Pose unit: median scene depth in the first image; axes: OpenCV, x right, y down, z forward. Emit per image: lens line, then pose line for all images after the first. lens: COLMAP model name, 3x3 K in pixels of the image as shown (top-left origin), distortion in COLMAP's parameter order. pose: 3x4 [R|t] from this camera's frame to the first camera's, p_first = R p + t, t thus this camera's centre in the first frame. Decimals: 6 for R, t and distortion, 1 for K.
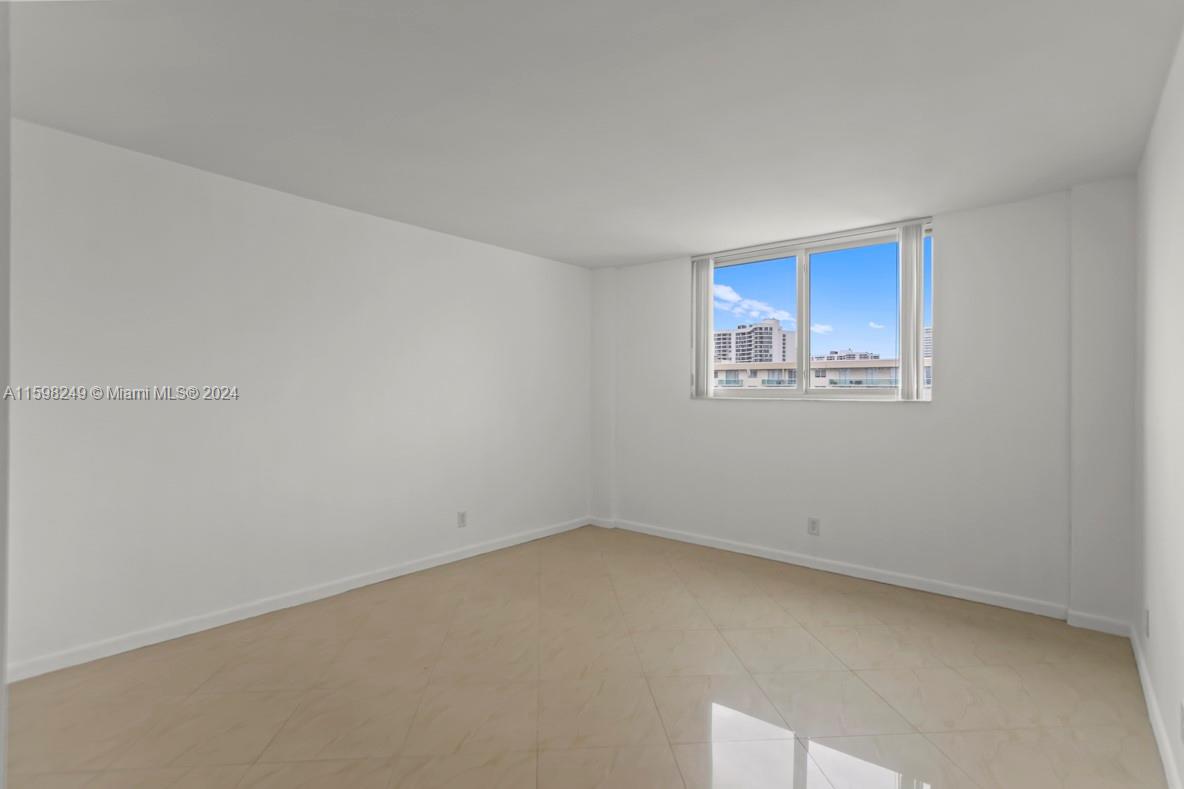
lens RADIAL K [[570.1, 0, 592.0], [0, 570.1, 394.5], [0, 0, 1]] dist [0.009108, 0.000132]
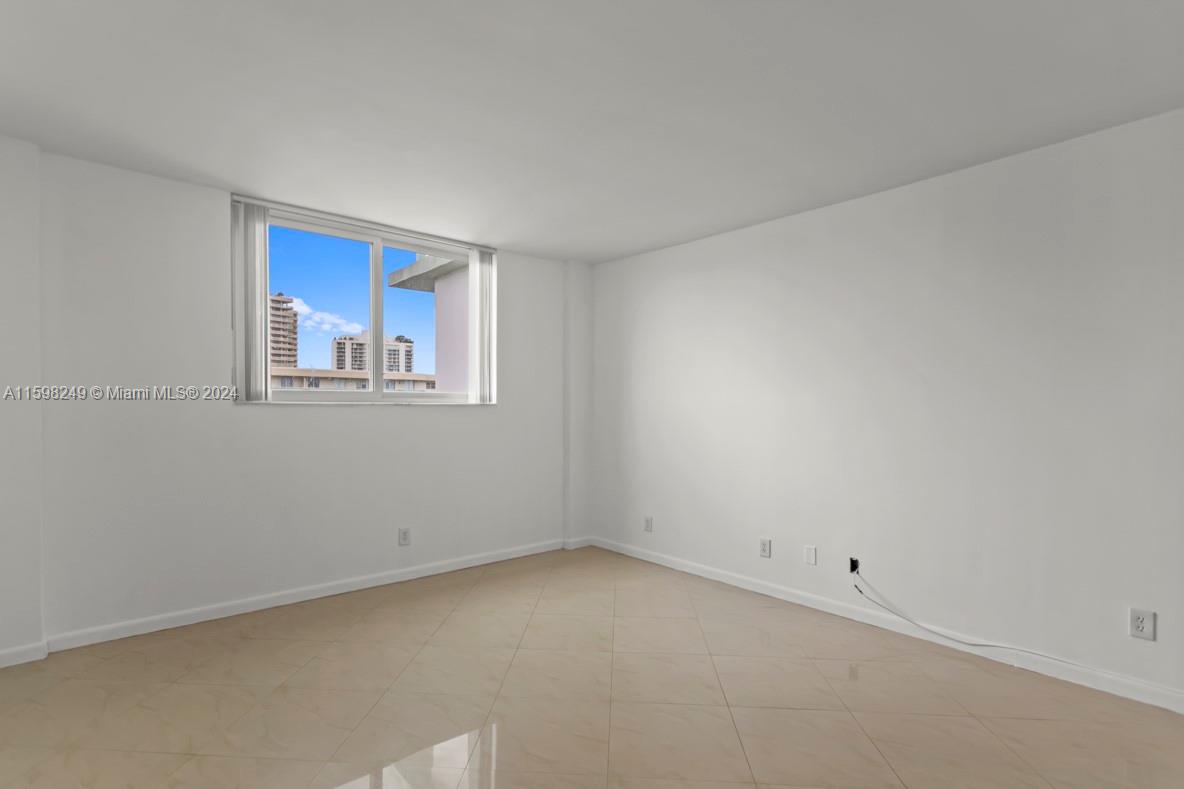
lens RADIAL K [[577.8, 0, 581.0], [0, 577.8, 416.0], [0, 0, 1]] dist [0.002385, 0.000383]
pose [[0.150066, -0.024721, 0.988367, -0.494846], [0.001904, 0.999693, 0.024715, 0.006071], [-0.988674, -0.001827, 0.150067, 0.543253]]
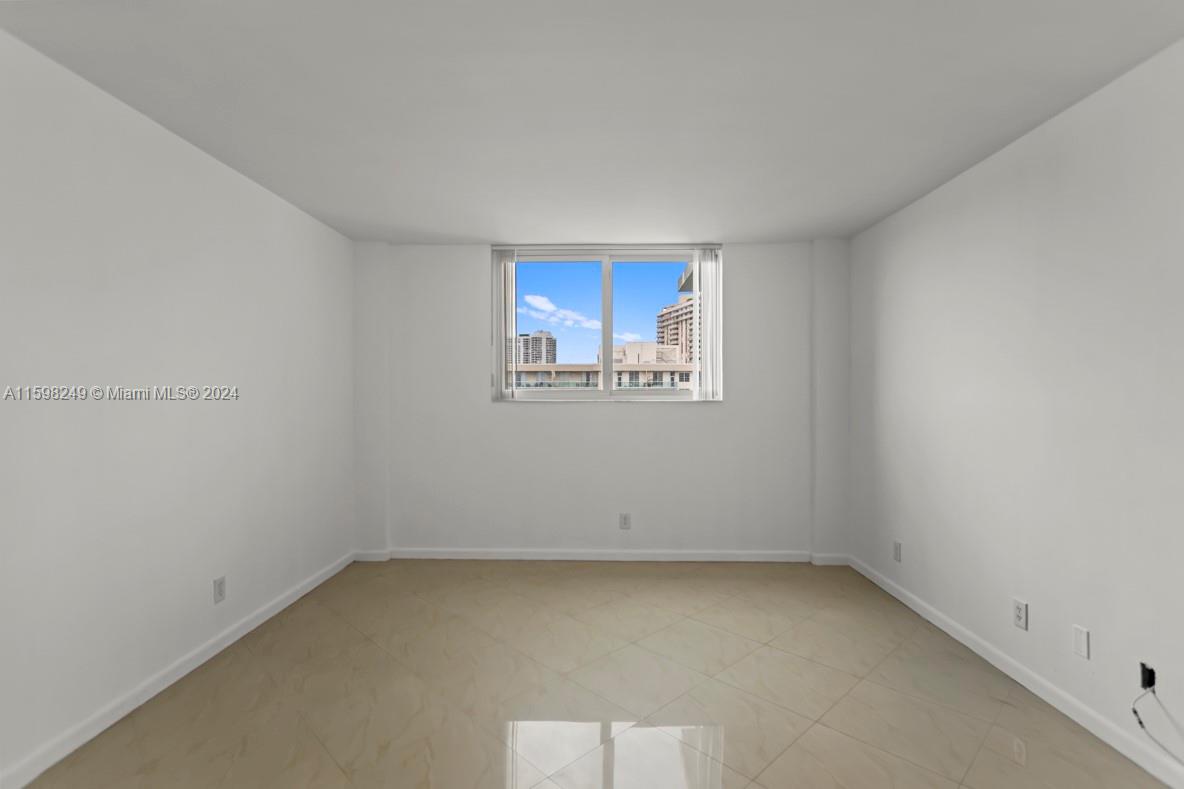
lens RADIAL K [[561.0, 0, 590.6], [0, 561.0, 401.9], [0, 0, 1]] dist [0.003957, 0.000460]
pose [[0.772888, -0.012385, 0.634422, -0.302941], [0.006430, 0.999911, 0.011687, -0.001117], [-0.634510, -0.004953, 0.772898, 0.232173]]
